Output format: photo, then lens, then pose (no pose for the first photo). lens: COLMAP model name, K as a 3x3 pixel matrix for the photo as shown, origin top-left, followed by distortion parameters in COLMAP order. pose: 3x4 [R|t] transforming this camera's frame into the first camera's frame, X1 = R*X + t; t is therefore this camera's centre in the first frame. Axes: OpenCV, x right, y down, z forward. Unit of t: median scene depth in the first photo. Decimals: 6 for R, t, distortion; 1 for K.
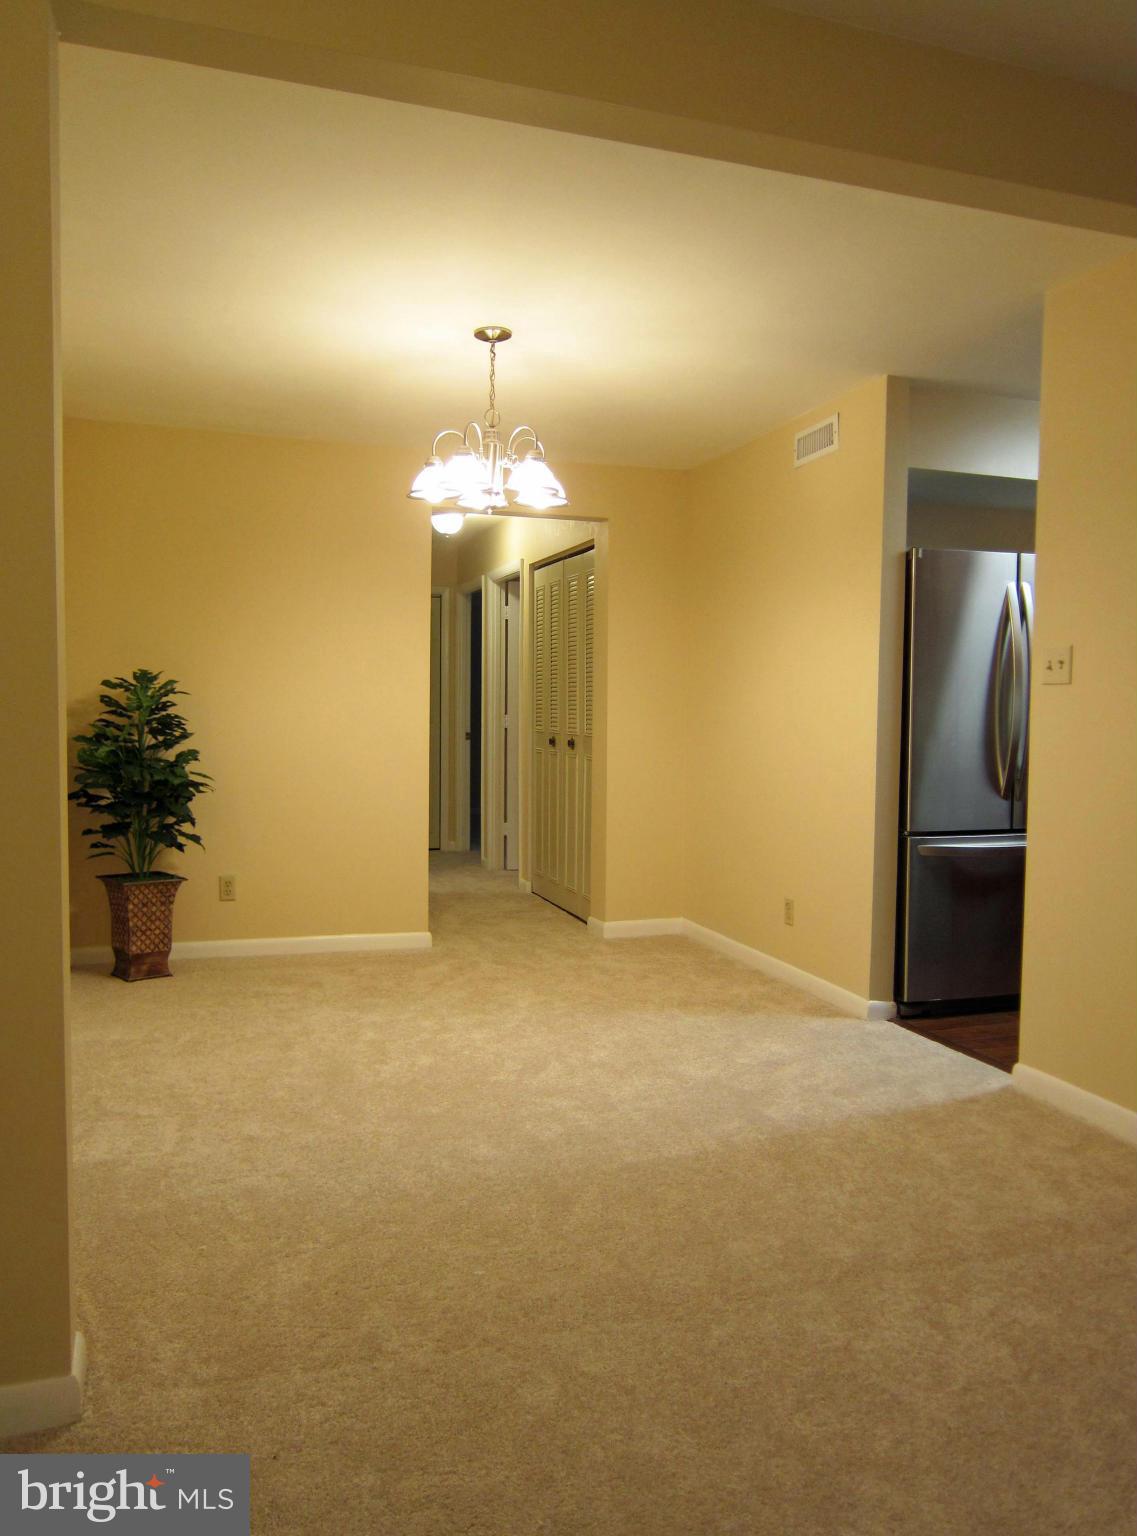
lens RADIAL K [[1109.3, 0, 568.5], [0, 1109.3, 768.0], [0, 0, 1]] dist [-0.001991, 0.000775]
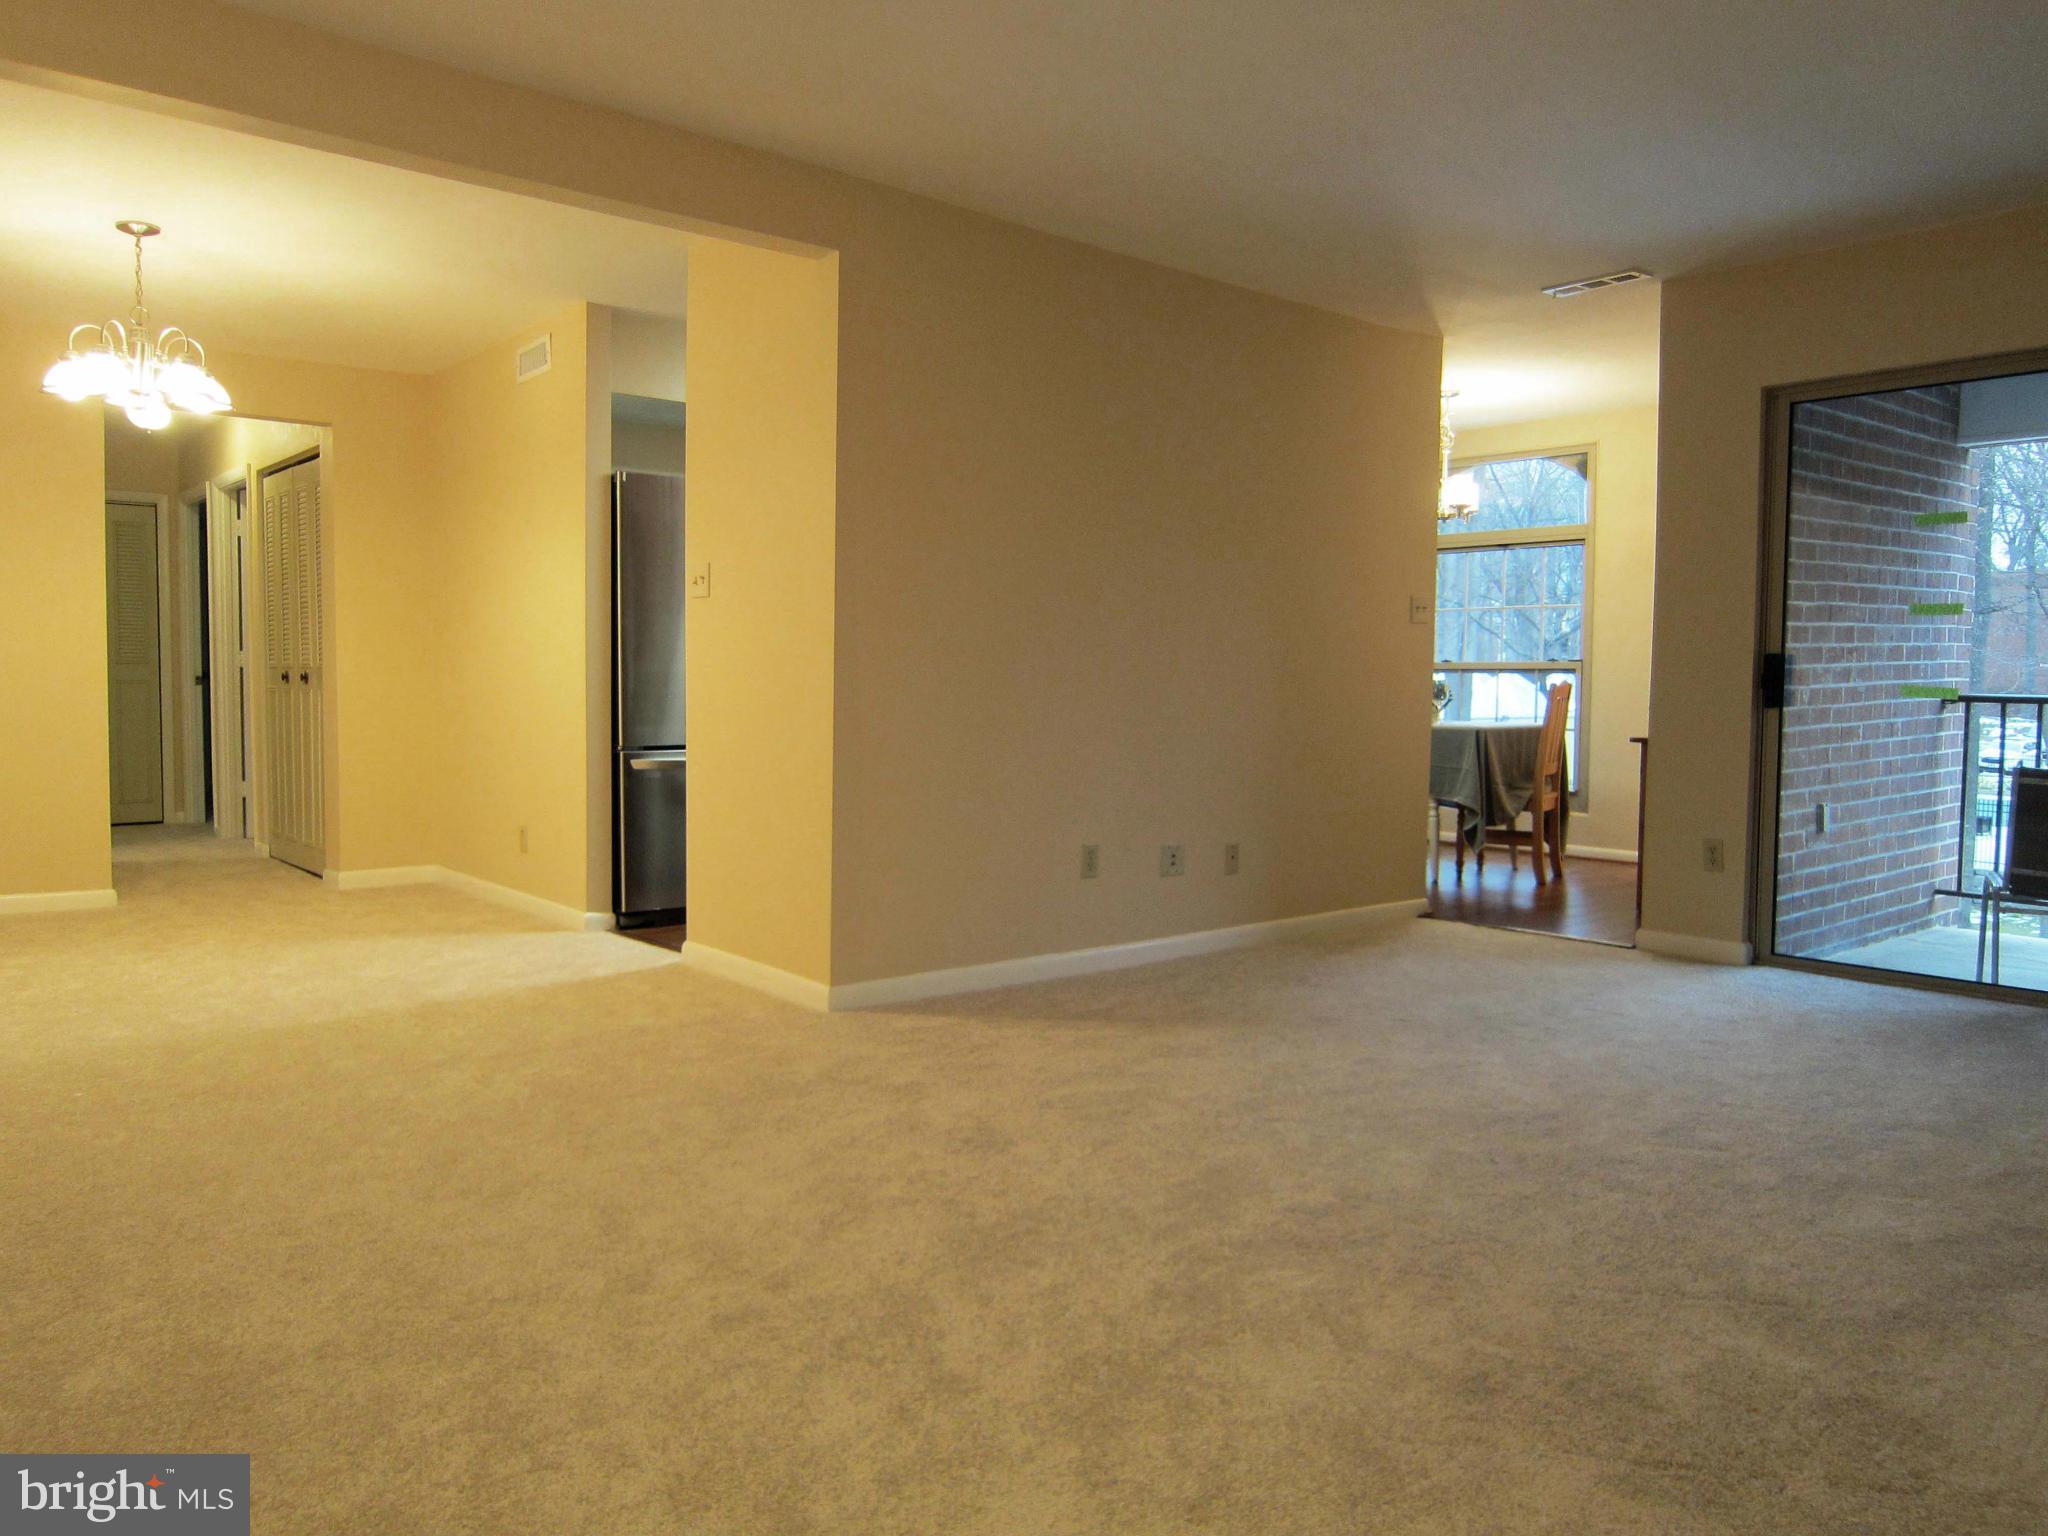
lens RADIAL K [[1466.1, 0, 1018.9], [0, 1466.1, 764.7], [0, 0, 1]] dist [-0.038198, 0.024945]
pose [[0.930678, -0.022814, 0.365128, 0.129482], [0.020867, 0.999739, 0.009277, 0.058257], [-0.365245, -0.001014, 0.930911, -0.332998]]
